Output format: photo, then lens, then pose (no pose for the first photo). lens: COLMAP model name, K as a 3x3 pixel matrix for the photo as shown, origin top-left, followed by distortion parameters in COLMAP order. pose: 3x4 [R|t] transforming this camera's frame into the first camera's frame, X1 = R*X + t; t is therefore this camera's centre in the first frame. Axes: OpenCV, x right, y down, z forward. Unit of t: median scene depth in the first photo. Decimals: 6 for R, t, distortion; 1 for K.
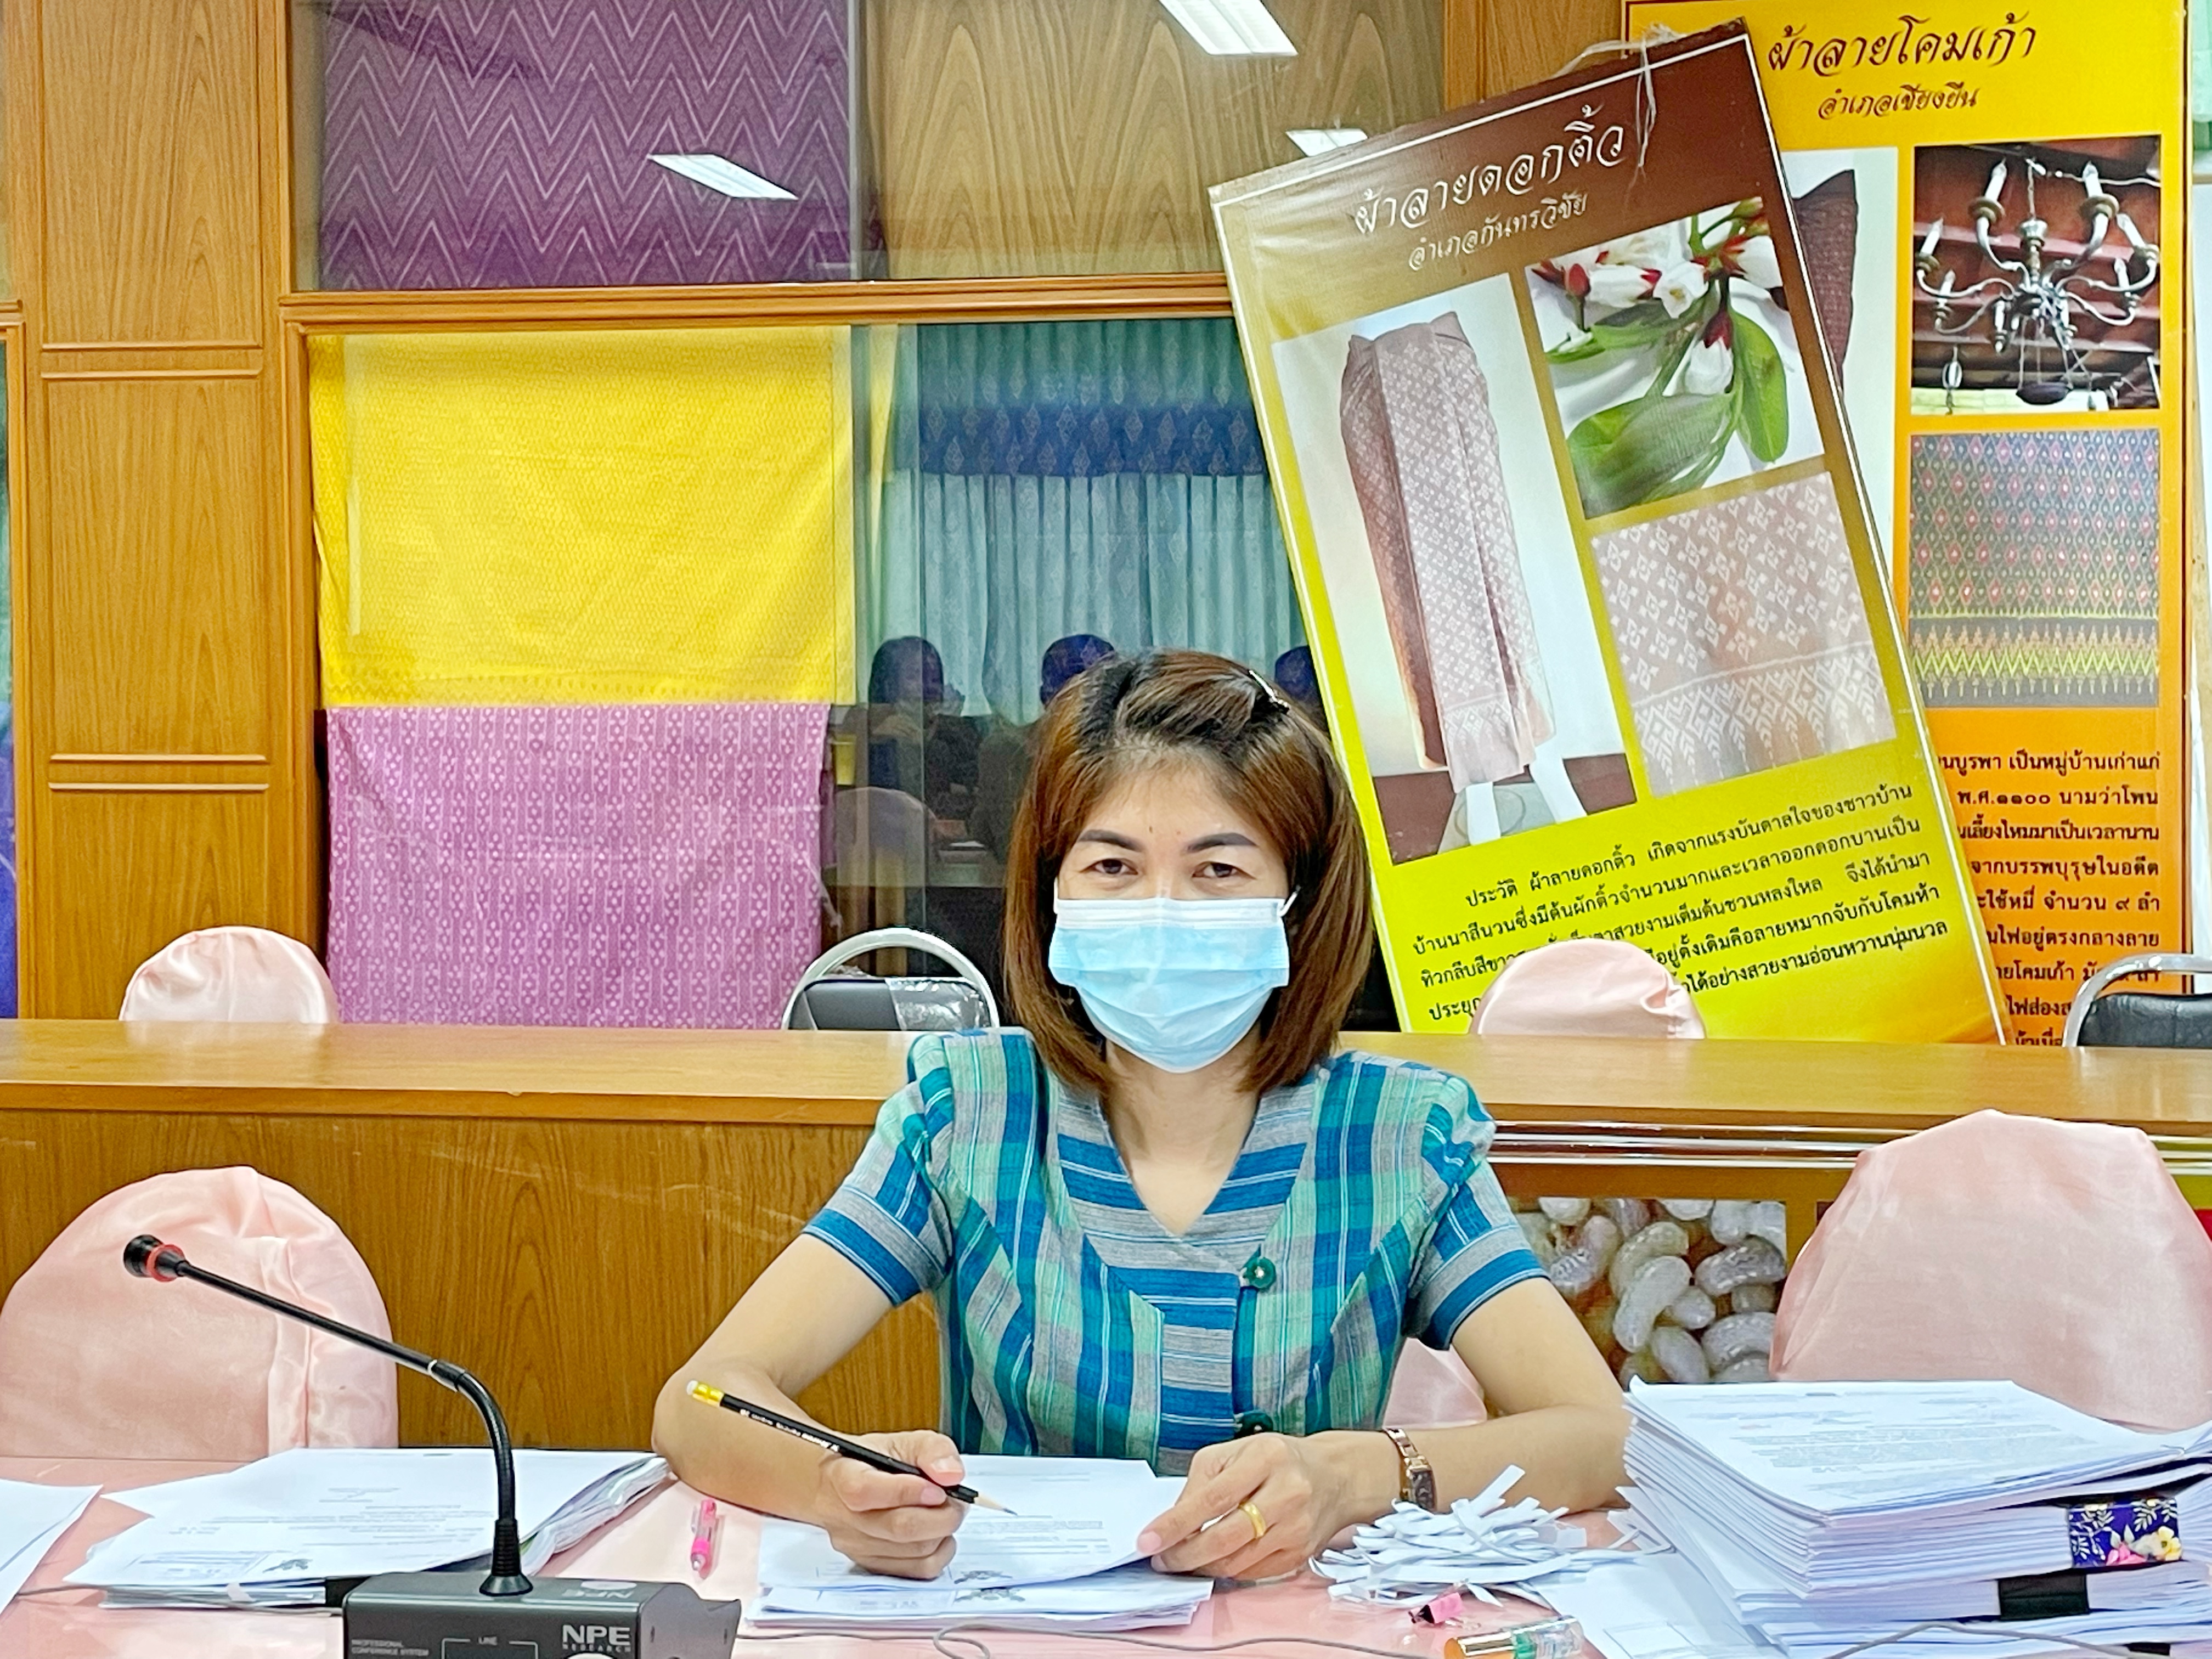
lens RADIAL K [[3448.8, 0, 1100.0], [0, 3448.8, 827.9], [0, 0, 1]] dist [0.096433, 0.000000]
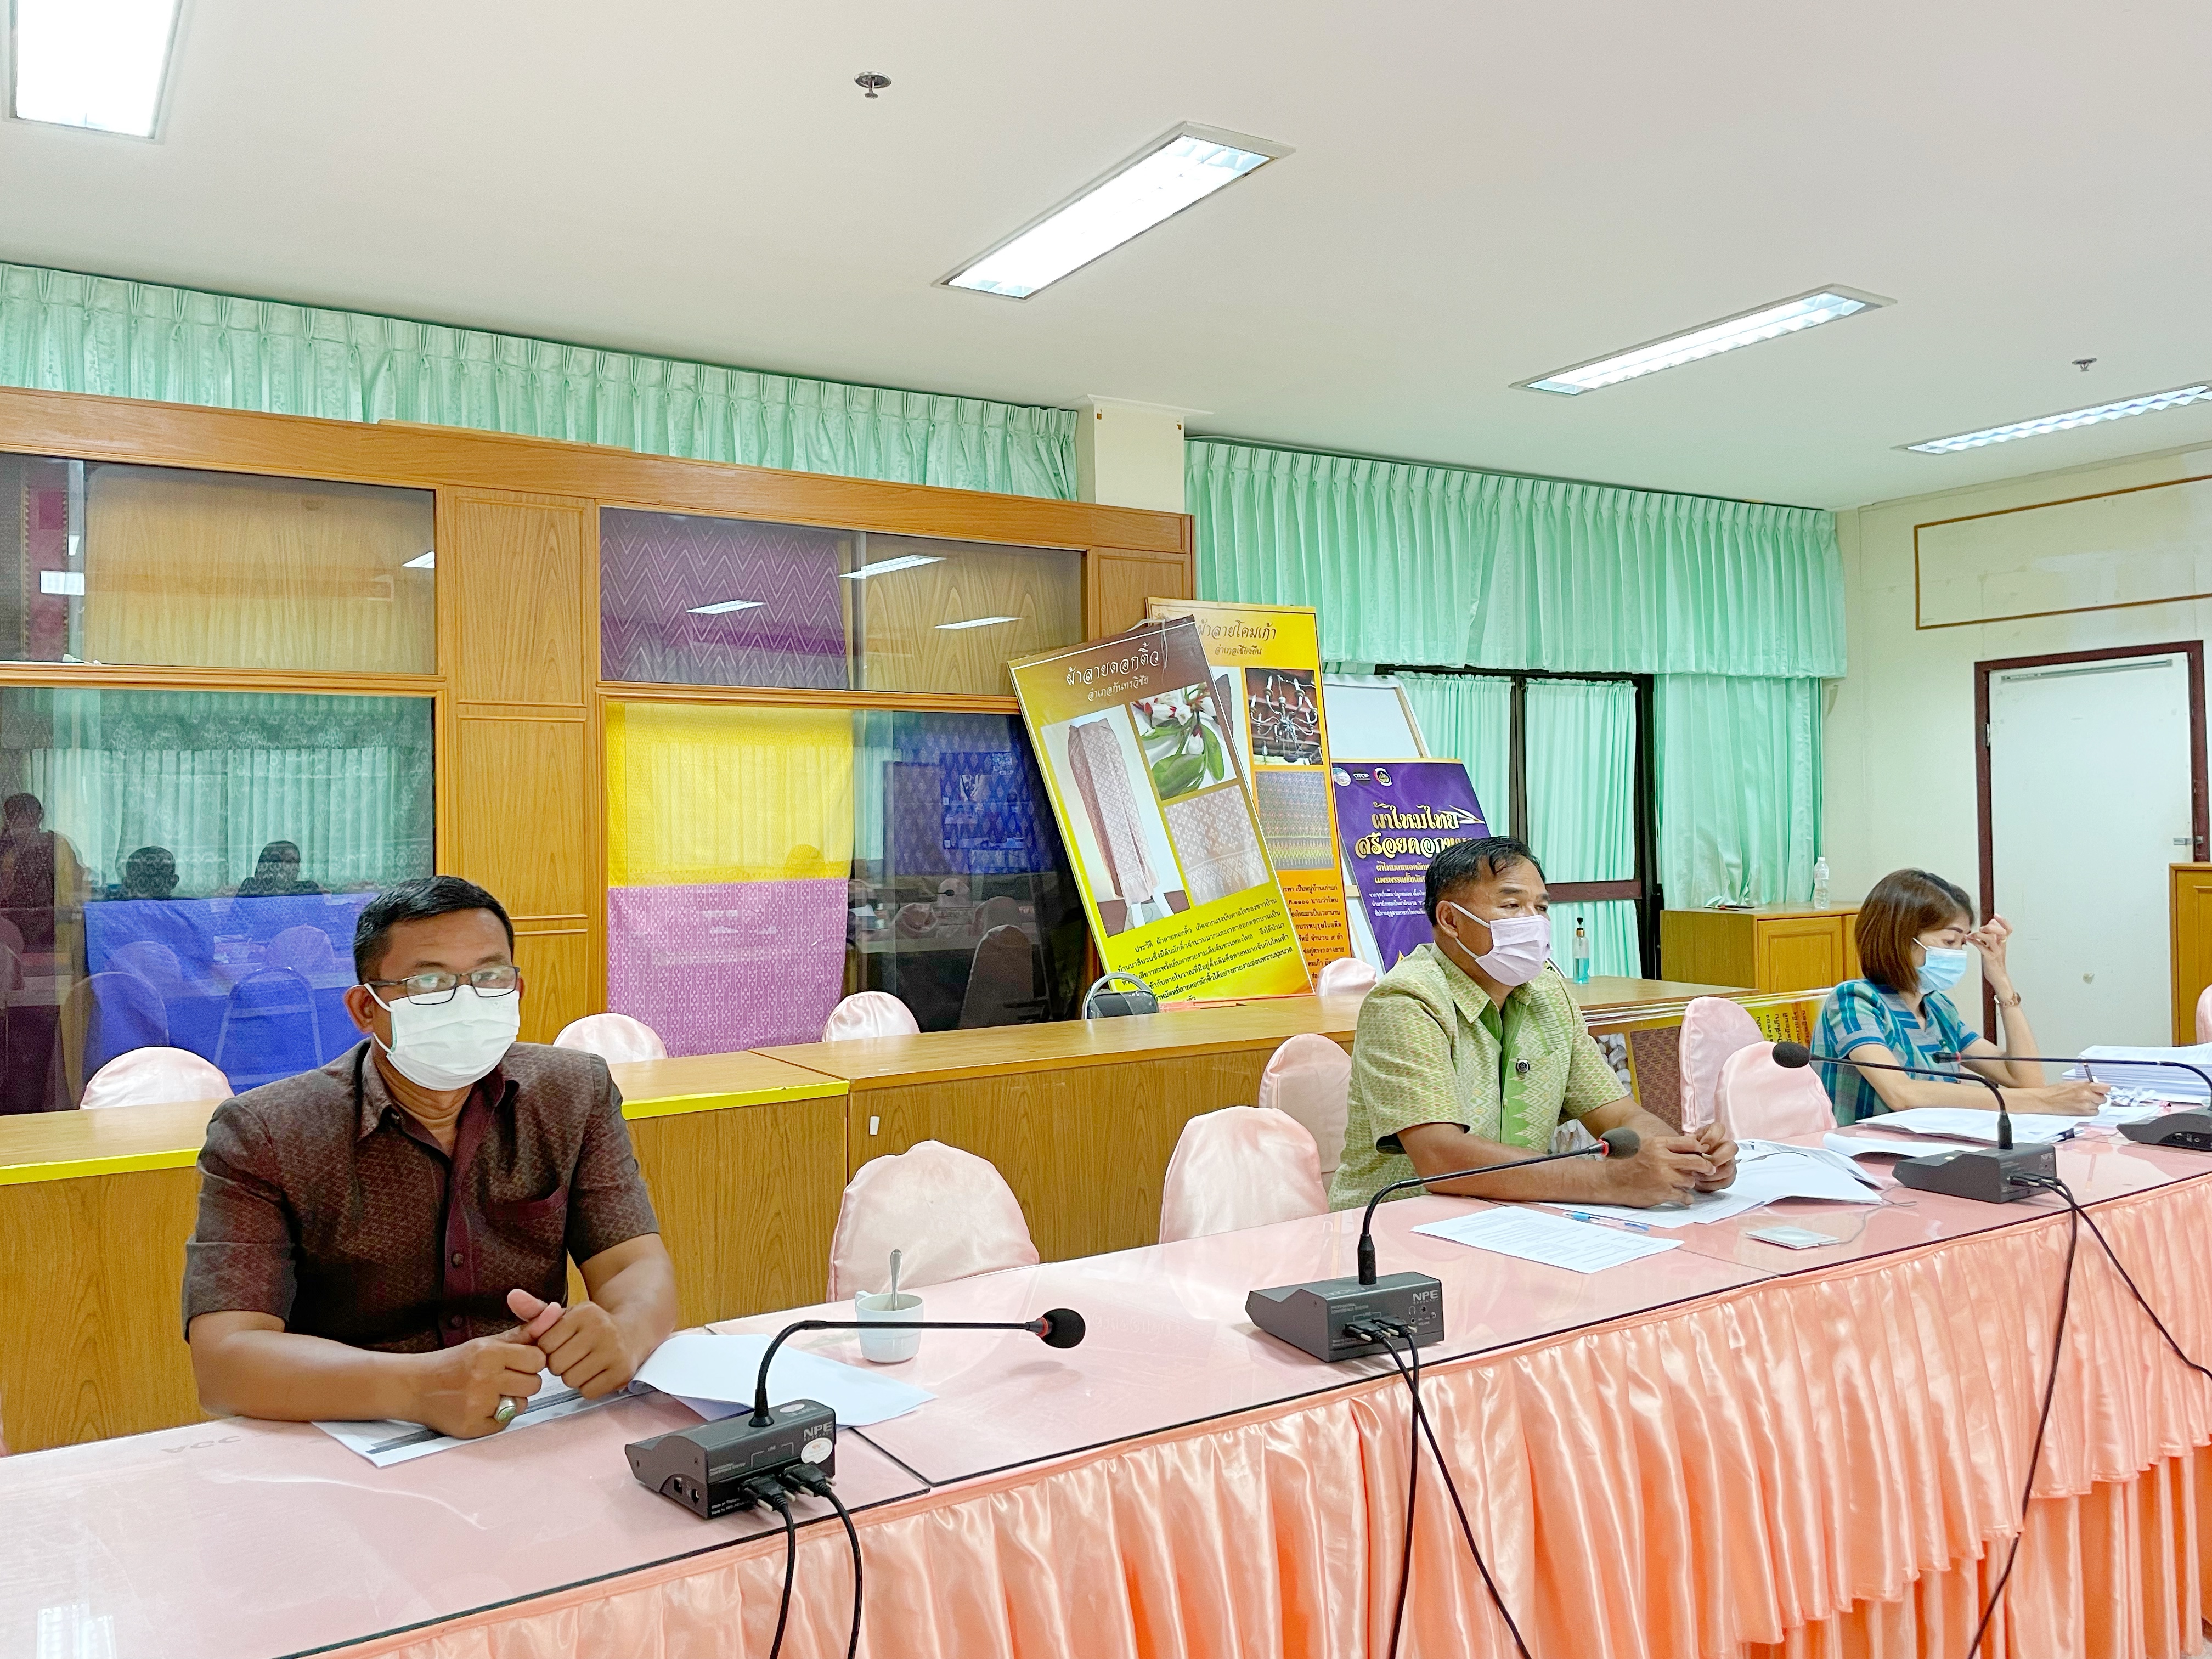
lens RADIAL K [[1663.8, 0, 1112.6], [0, 1663.8, 824.6], [0, 0, 1]] dist [0.043580, -0.071918]
pose [[0.725163, -0.006592, 0.688546, -0.758570], [0.037883, 0.998822, -0.030335, -0.035120], [-0.687535, 0.048082, 0.724558, 0.120677]]
